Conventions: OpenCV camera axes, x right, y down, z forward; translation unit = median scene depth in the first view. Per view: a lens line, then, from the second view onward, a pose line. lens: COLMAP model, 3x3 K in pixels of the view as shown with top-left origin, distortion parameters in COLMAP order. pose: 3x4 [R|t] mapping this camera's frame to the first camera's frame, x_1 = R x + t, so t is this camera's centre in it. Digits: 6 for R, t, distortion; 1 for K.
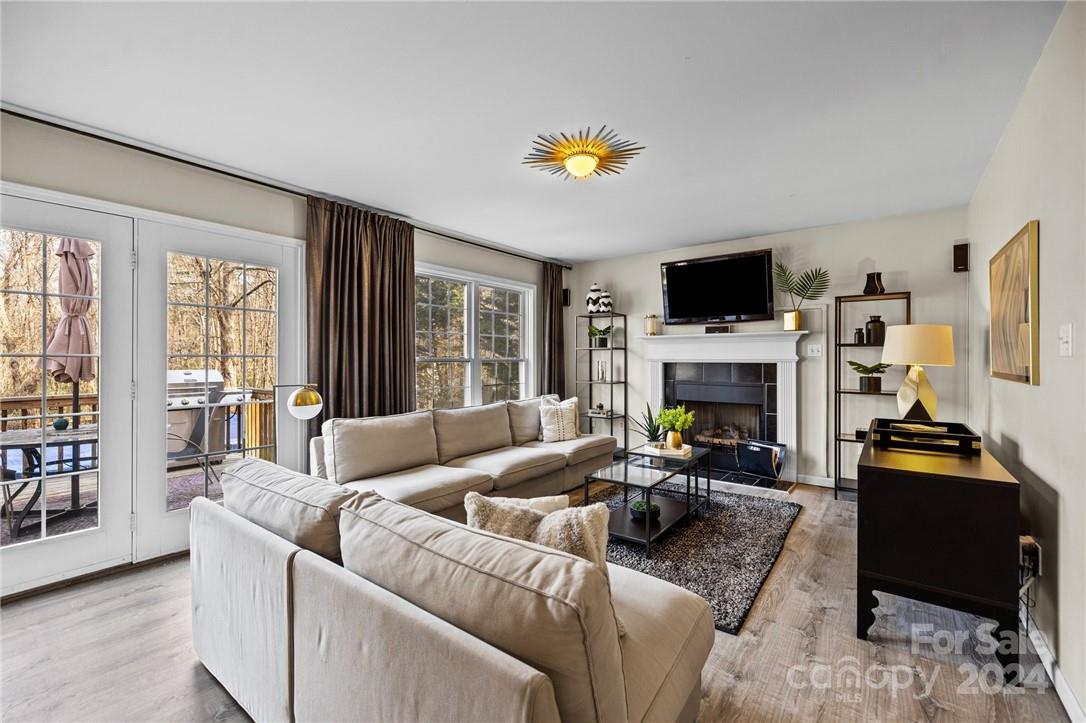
lens RADIAL K [[456.9, 0, 543.8], [0, 456.9, 361.8], [0, 0, 1]] dist [-0.001948, 0.000297]
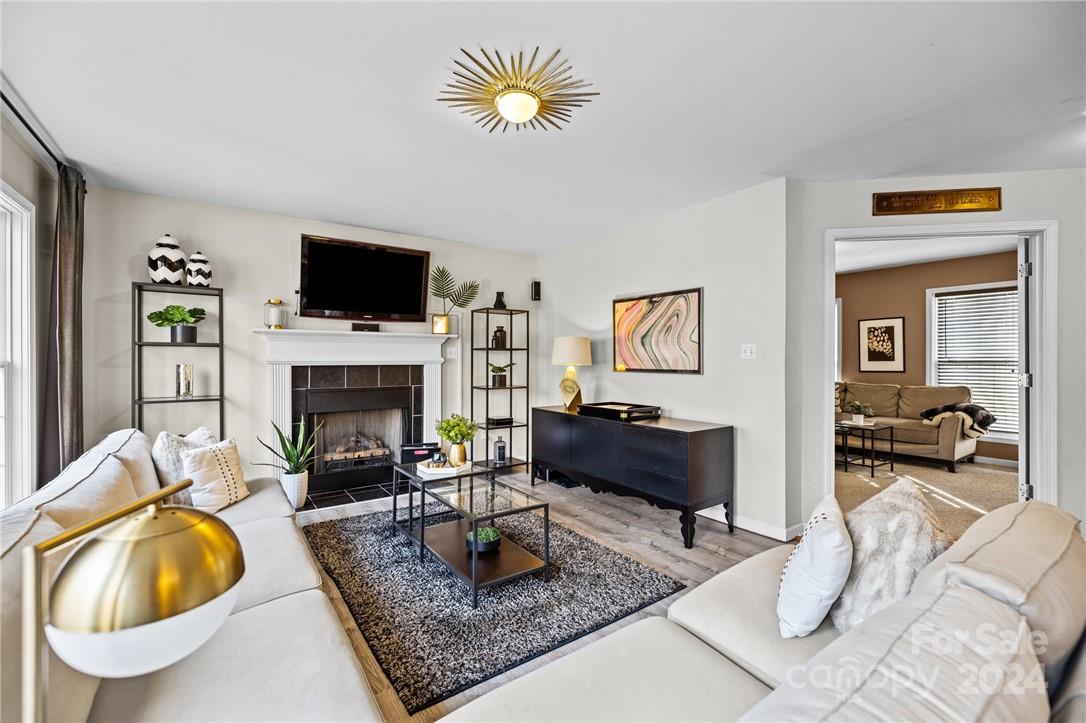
lens RADIAL K [[456.9, 0, 543.7], [0, 456.9, 359.1], [0, 0, 1]] dist [-0.001948, 0.000297]
pose [[0.299231, 0.001138, 0.954180, -0.398954], [0.007104, 0.999969, -0.003421, -0.004361], [-0.954154, 0.007802, 0.299214, 0.460256]]
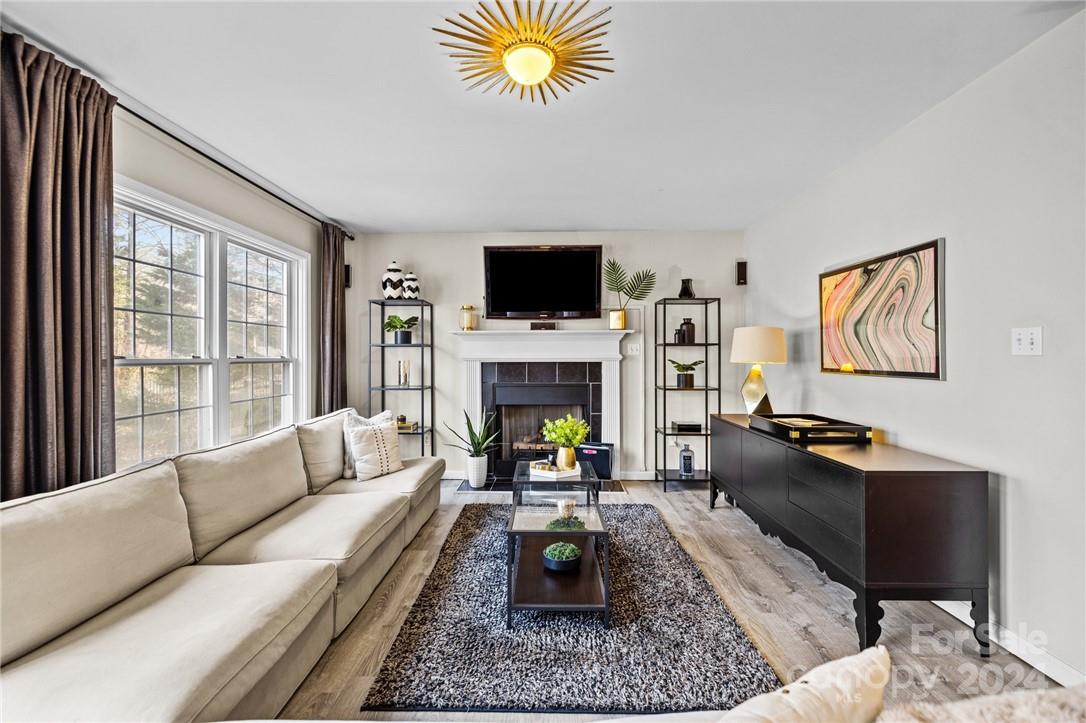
lens RADIAL K [[456.9, 0, 543.5], [0, 456.9, 354.5], [0, 0, 1]] dist [-0.001948, 0.000297]
pose [[0.807101, 0.001203, 0.590412, -0.183059], [0.006314, 0.999923, -0.010668, -0.003450], [-0.590380, 0.012338, 0.807031, 0.288062]]
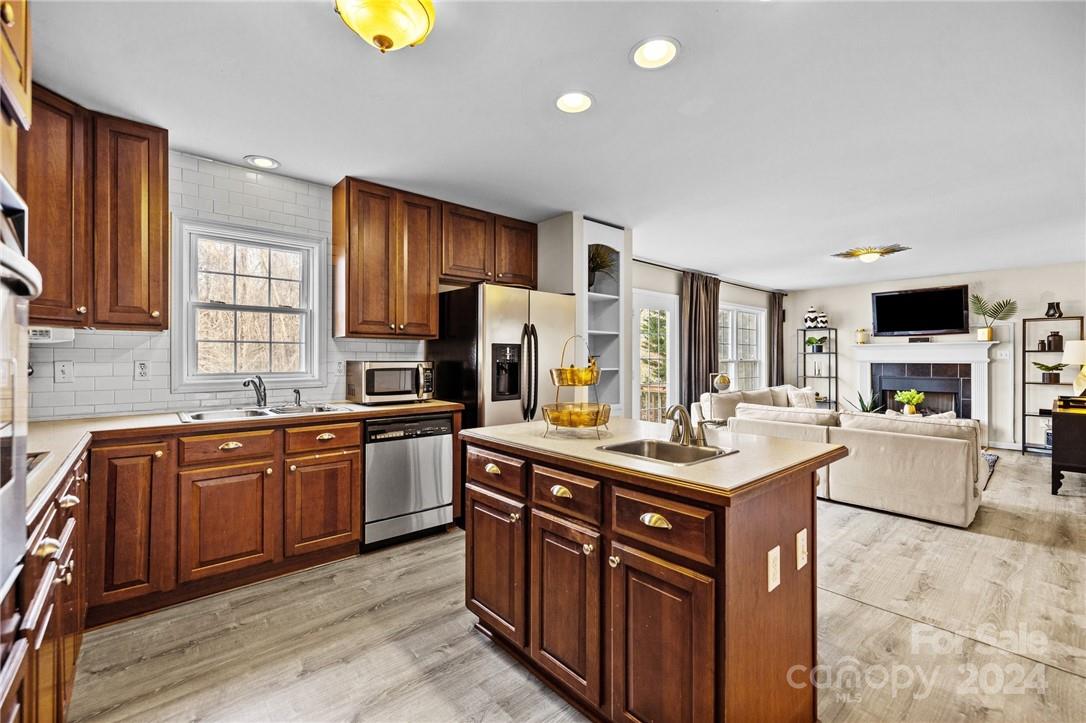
lens RADIAL K [[456.9, 0, 541.4], [0, 456.9, 360.7], [0, 0, 1]] dist [-0.001948, 0.000297]
pose [[0.980048, 0.001114, -0.198756, -0.546185], [-0.001949, 0.999990, -0.004005, 0.002627], [0.198750, 0.004312, 0.980041, -0.695325]]
